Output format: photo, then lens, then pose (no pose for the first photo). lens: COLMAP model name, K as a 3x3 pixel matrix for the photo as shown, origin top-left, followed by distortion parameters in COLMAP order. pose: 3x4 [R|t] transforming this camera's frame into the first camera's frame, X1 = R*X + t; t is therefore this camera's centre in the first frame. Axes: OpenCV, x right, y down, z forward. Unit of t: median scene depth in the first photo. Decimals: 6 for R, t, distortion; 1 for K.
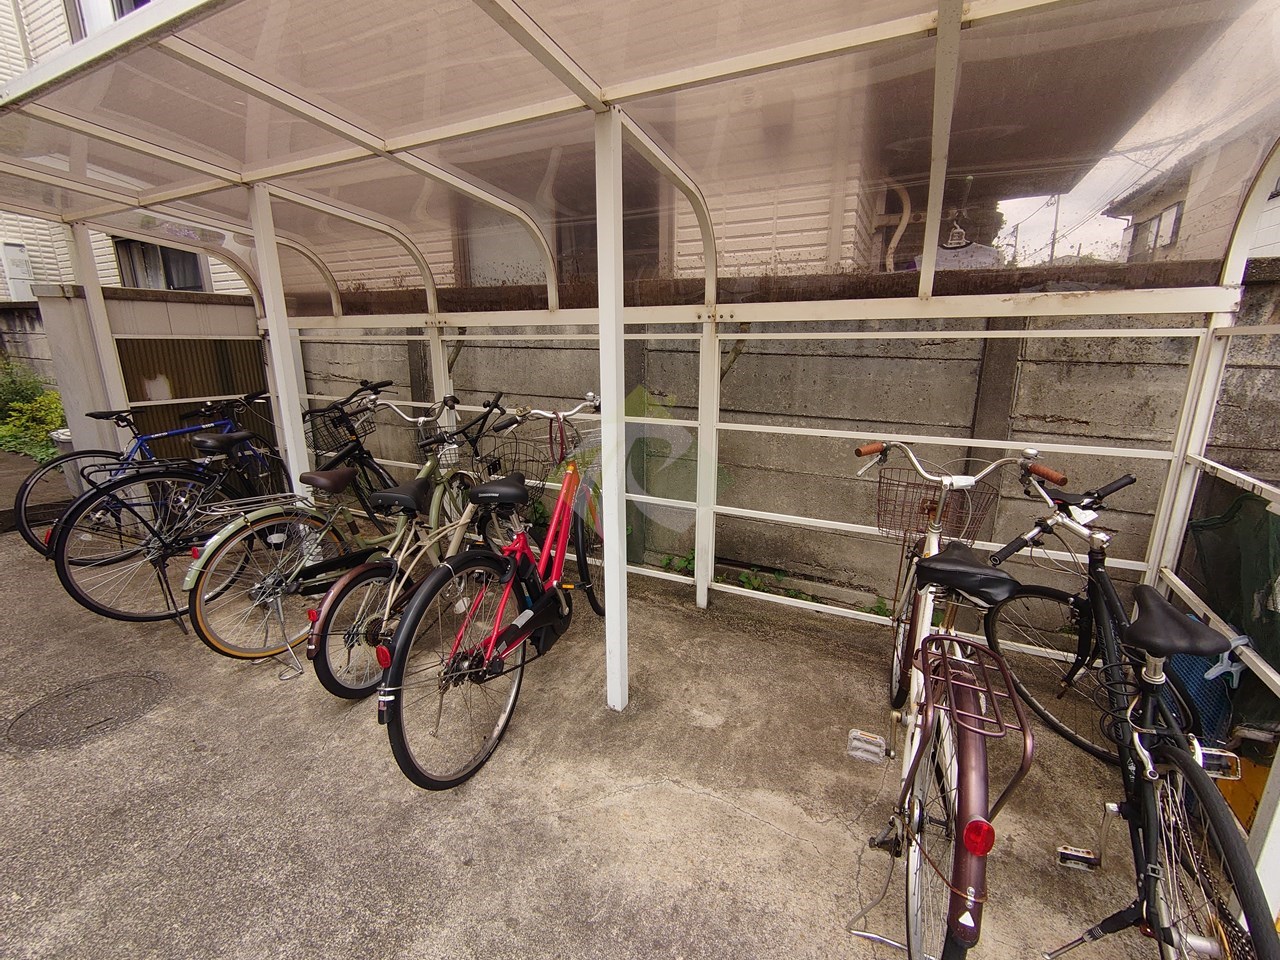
lens RADIAL K [[552.1, 0, 643.9], [0, 552.1, 477.5], [0, 0, 1]] dist [-0.000134, -0.000440]
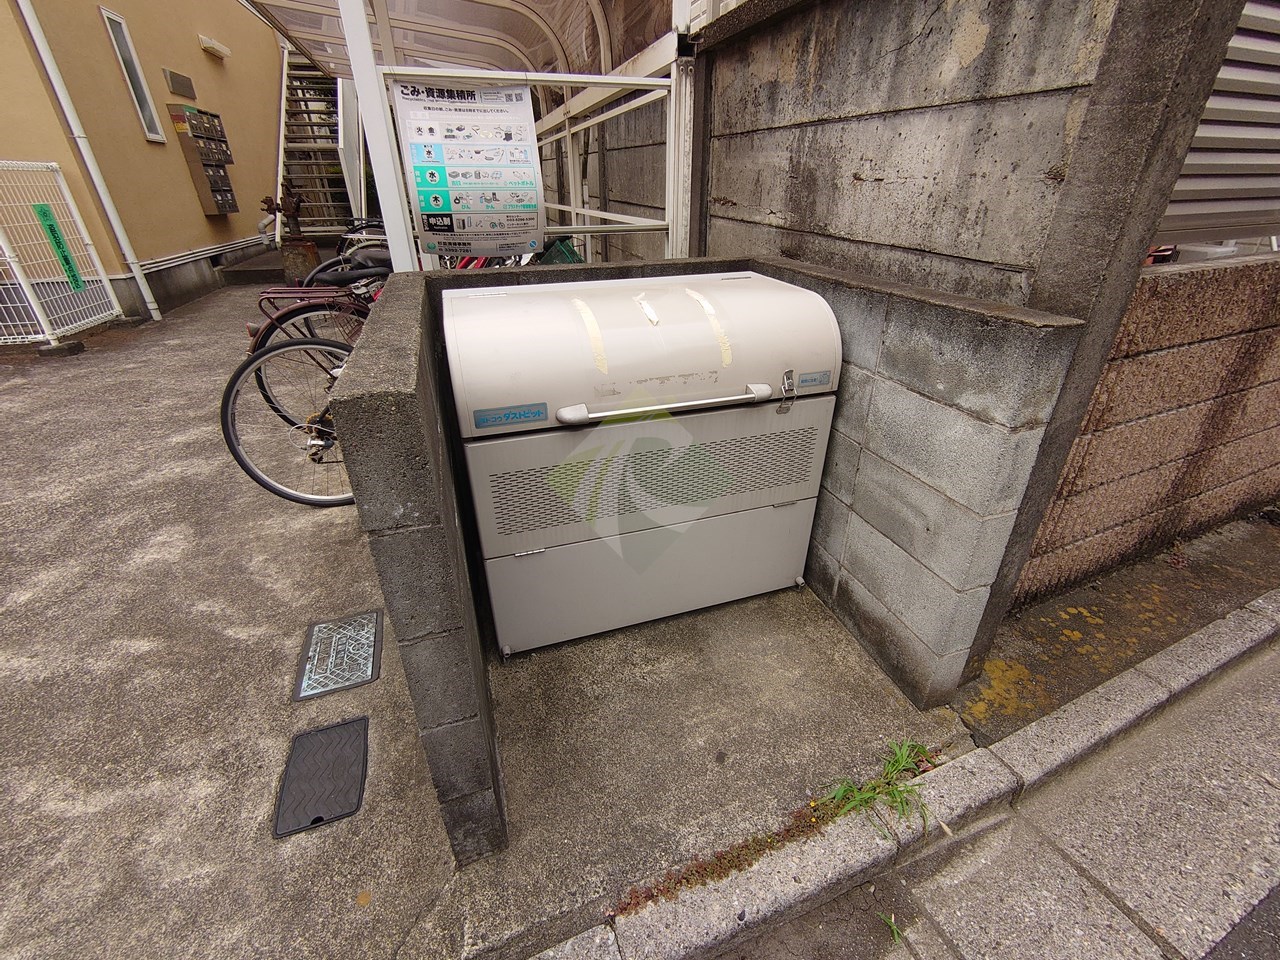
lens RADIAL K [[552.1, 0, 643.9], [0, 552.1, 477.5], [0, 0, 1]] dist [-0.000134, -0.000440]
pose [[0.706870, 0.331987, -0.624595, 1.516556], [-0.168092, 0.936560, 0.307571, 0.081642], [0.687081, -0.112423, 0.717831, 0.146966]]
